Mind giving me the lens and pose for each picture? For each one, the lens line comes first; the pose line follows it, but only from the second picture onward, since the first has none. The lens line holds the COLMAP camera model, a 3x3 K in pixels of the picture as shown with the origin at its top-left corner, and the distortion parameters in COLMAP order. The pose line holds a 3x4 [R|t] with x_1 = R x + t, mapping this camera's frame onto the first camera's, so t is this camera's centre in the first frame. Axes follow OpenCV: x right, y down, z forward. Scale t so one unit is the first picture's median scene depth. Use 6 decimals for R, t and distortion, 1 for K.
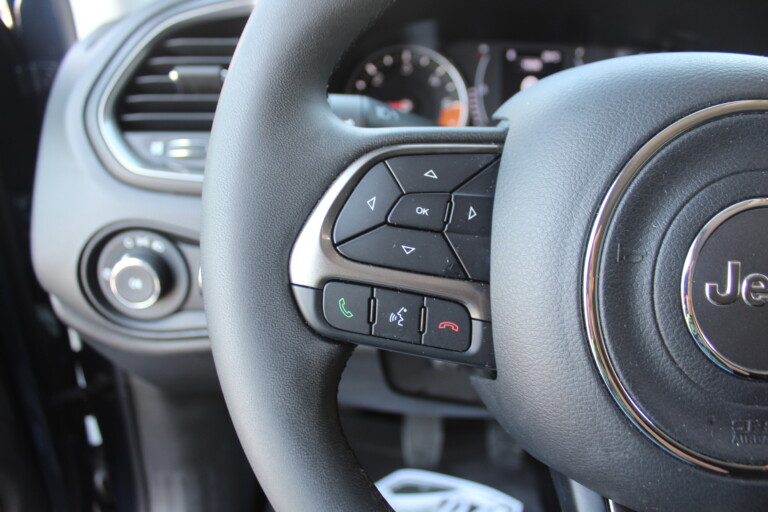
lens RADIAL K [[638.4, 0, 384.0], [0, 638.4, 256.0], [0, 0, 1]] dist [-0.171097, 0.145938]
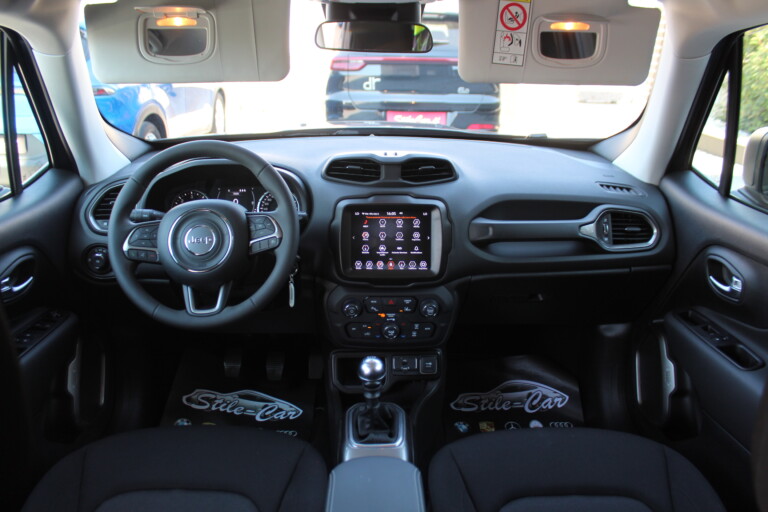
lens RADIAL K [[638.4, 0, 384.0], [0, 638.4, 256.0], [0, 0, 1]] dist [-0.171097, 0.145938]
pose [[0.998841, -0.020867, 0.043373, 1.106122], [0.026829, 0.989533, -0.141788, 0.572373], [-0.039960, 0.142788, 0.988946, -2.629612]]
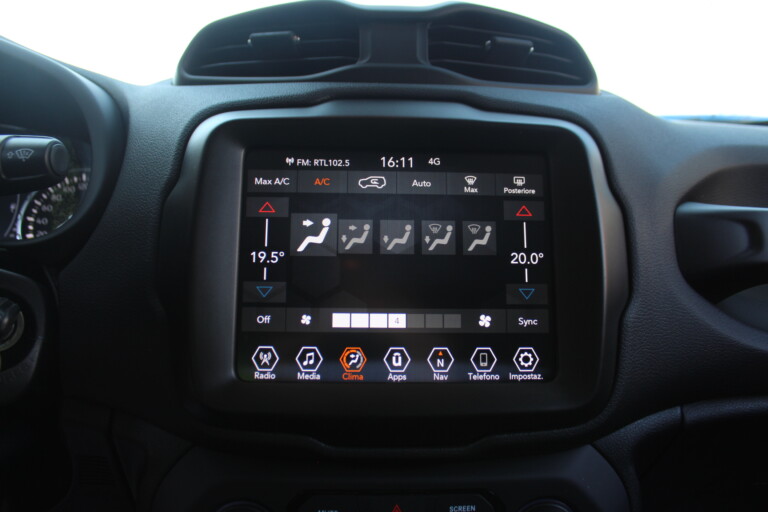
lens RADIAL K [[629.5, 0, 384.0], [0, 629.5, 256.0], [0, 0, 1]] dist [-0.170942, 0.138068]
pose [[0.997833, -0.006731, 0.065451, 1.226326], [0.030891, 0.926226, -0.375702, 0.301146], [-0.058094, 0.376910, 0.924426, 0.084552]]
